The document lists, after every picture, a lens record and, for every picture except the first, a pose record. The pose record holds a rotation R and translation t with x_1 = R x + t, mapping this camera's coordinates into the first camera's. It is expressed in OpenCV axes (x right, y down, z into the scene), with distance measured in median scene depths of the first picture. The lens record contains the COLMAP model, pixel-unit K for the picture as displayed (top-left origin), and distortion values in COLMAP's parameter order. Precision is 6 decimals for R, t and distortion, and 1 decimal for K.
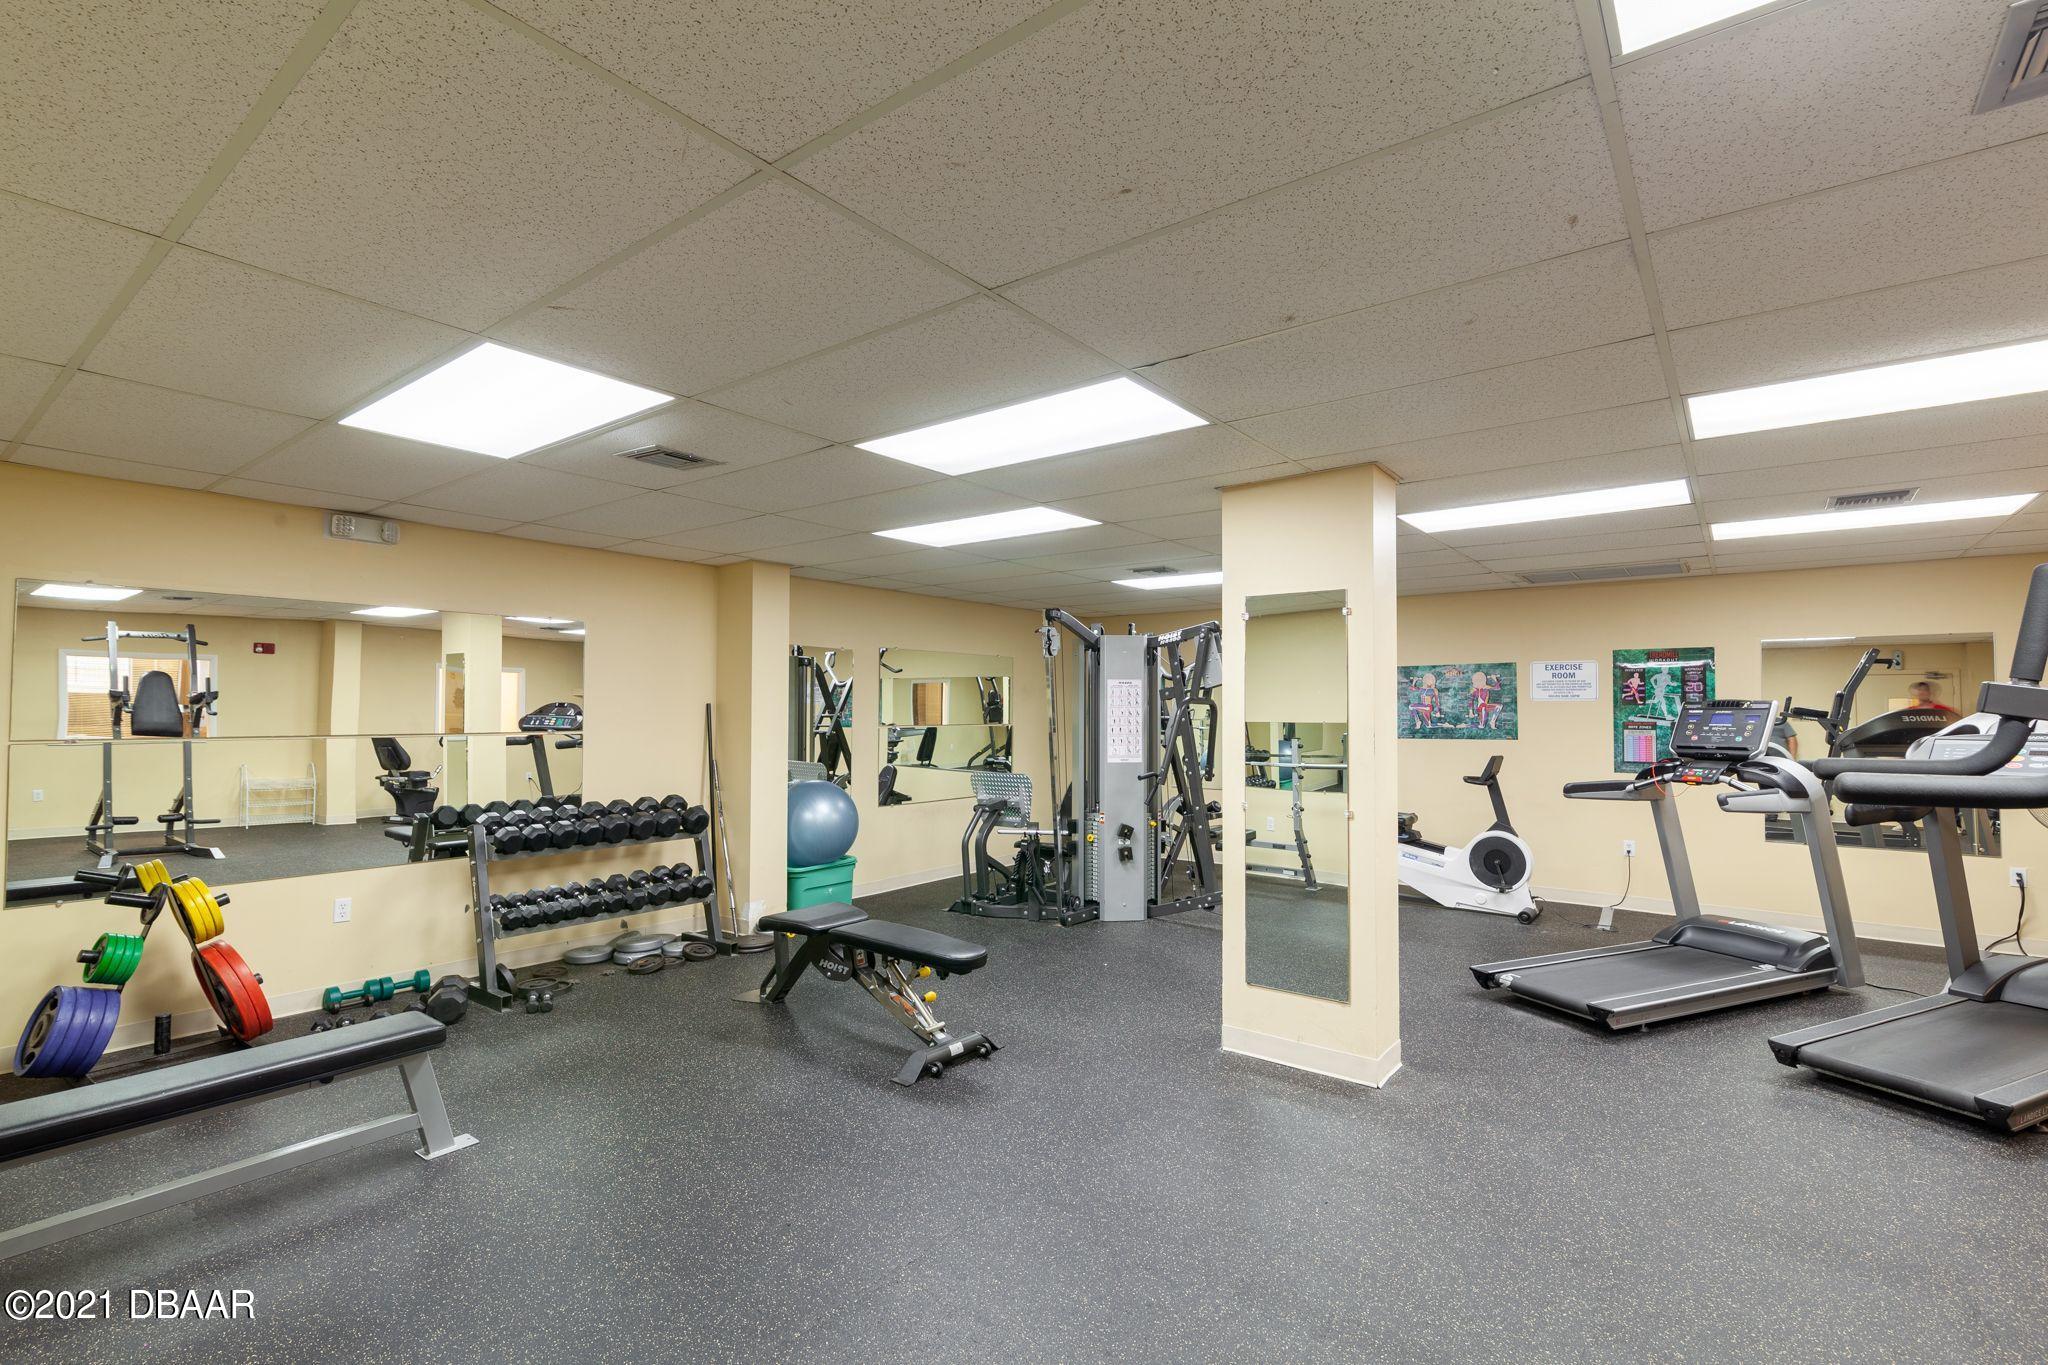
lens RADIAL K [[936.0, 0, 1025.7], [0, 936.0, 689.6], [0, 0, 1]] dist [-0.000799, -0.000487]
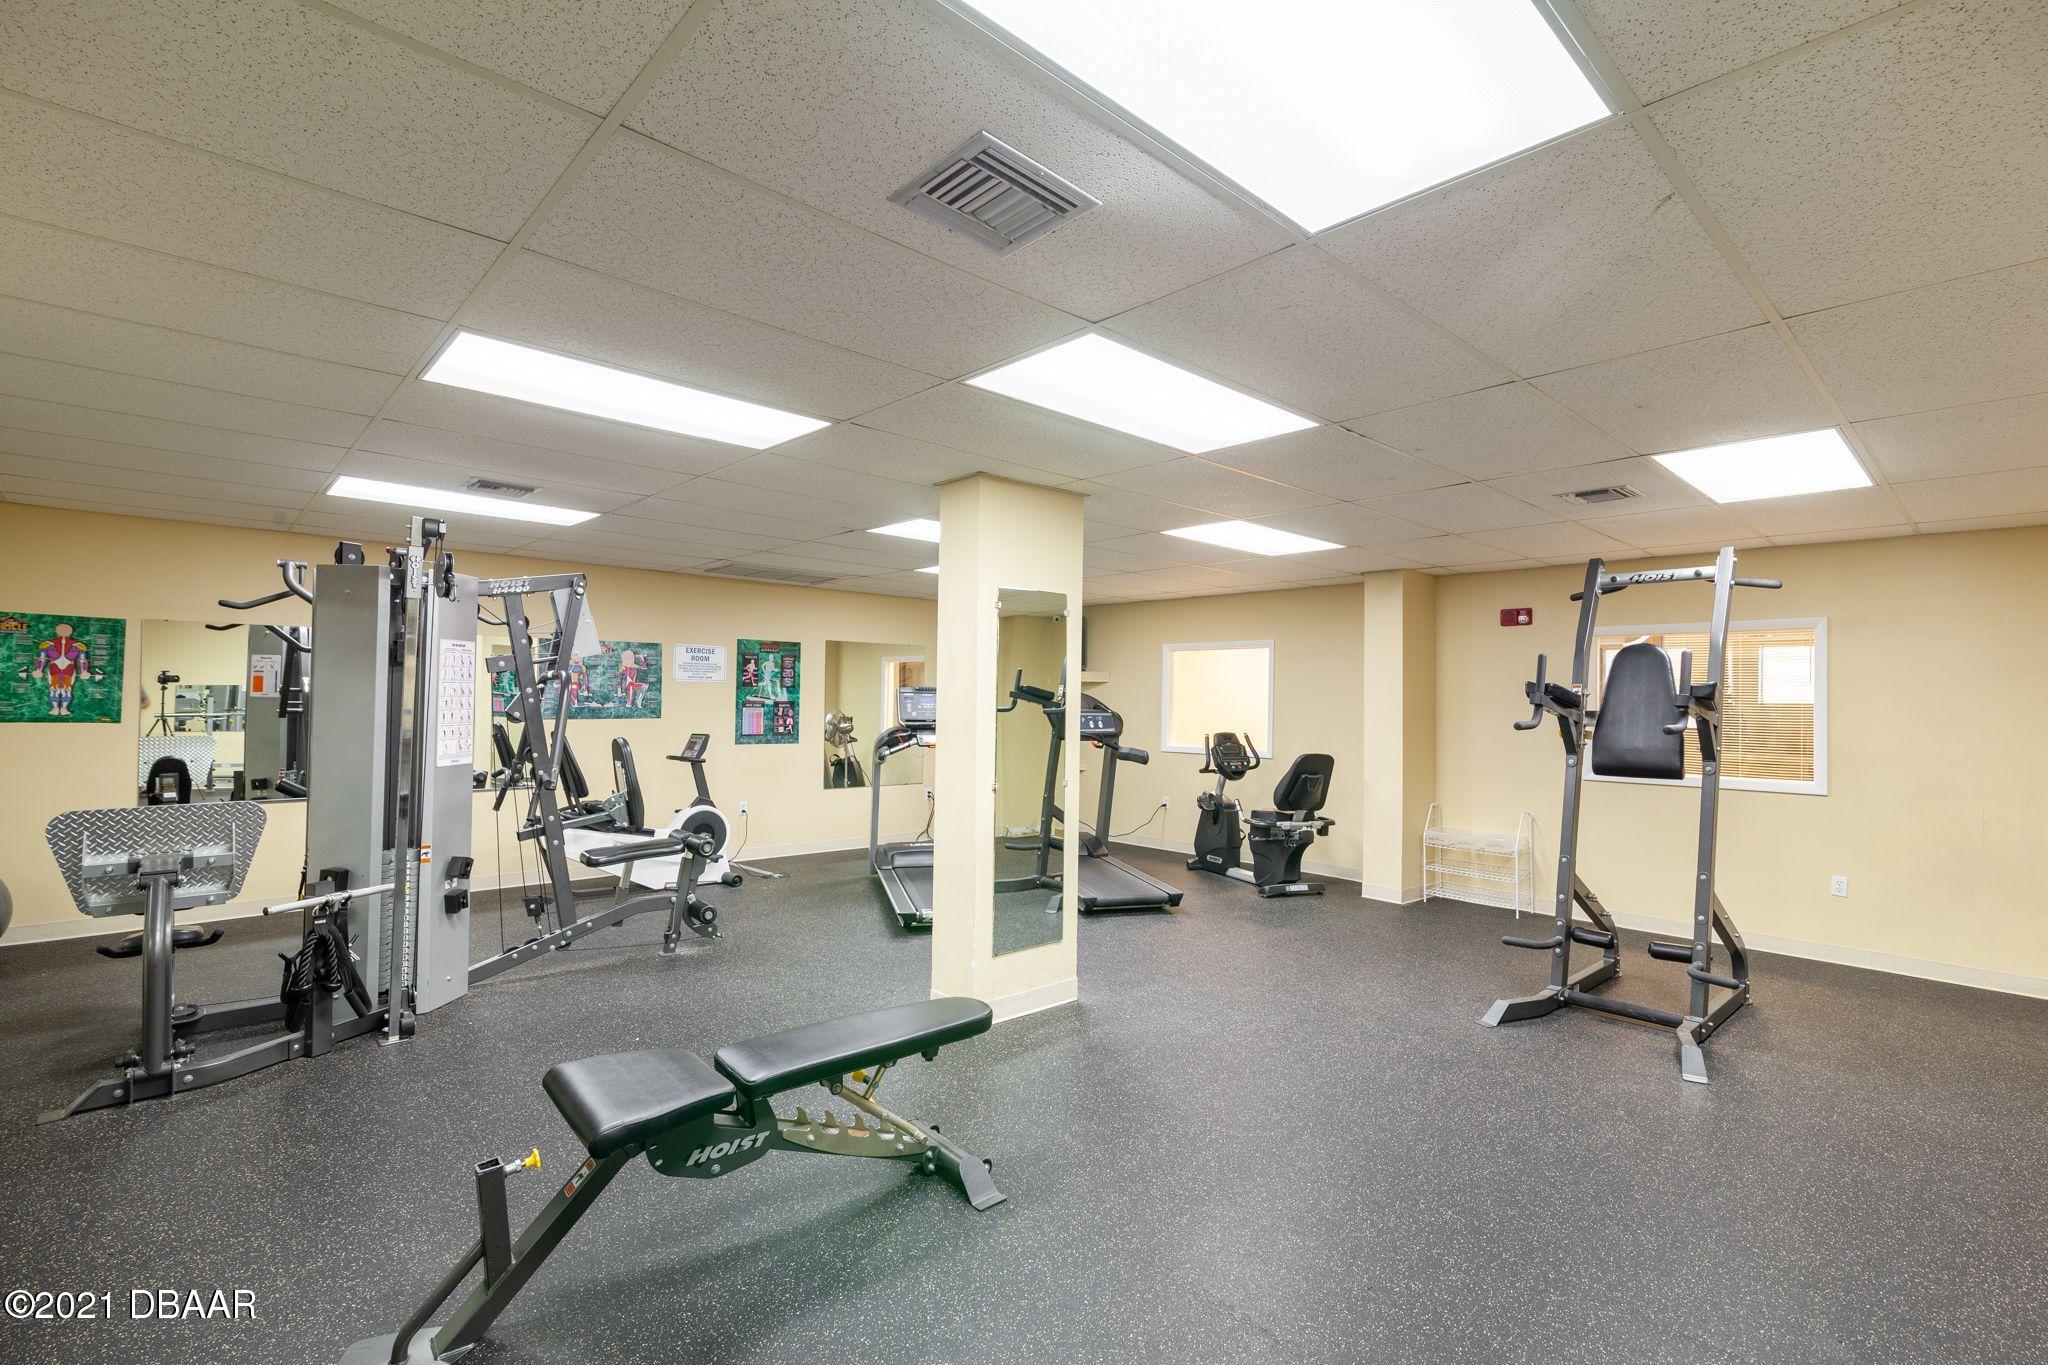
lens RADIAL K [[936.0, 0, 1023.9], [0, 936.0, 685.6], [0, 0, 1]] dist [-0.000799, -0.000487]
pose [[0.162287, 0.012965, 0.986658, -0.452382], [-0.037222, 0.999282, -0.007008, 0.010486], [-0.986041, -0.035589, 0.162653, 0.460114]]
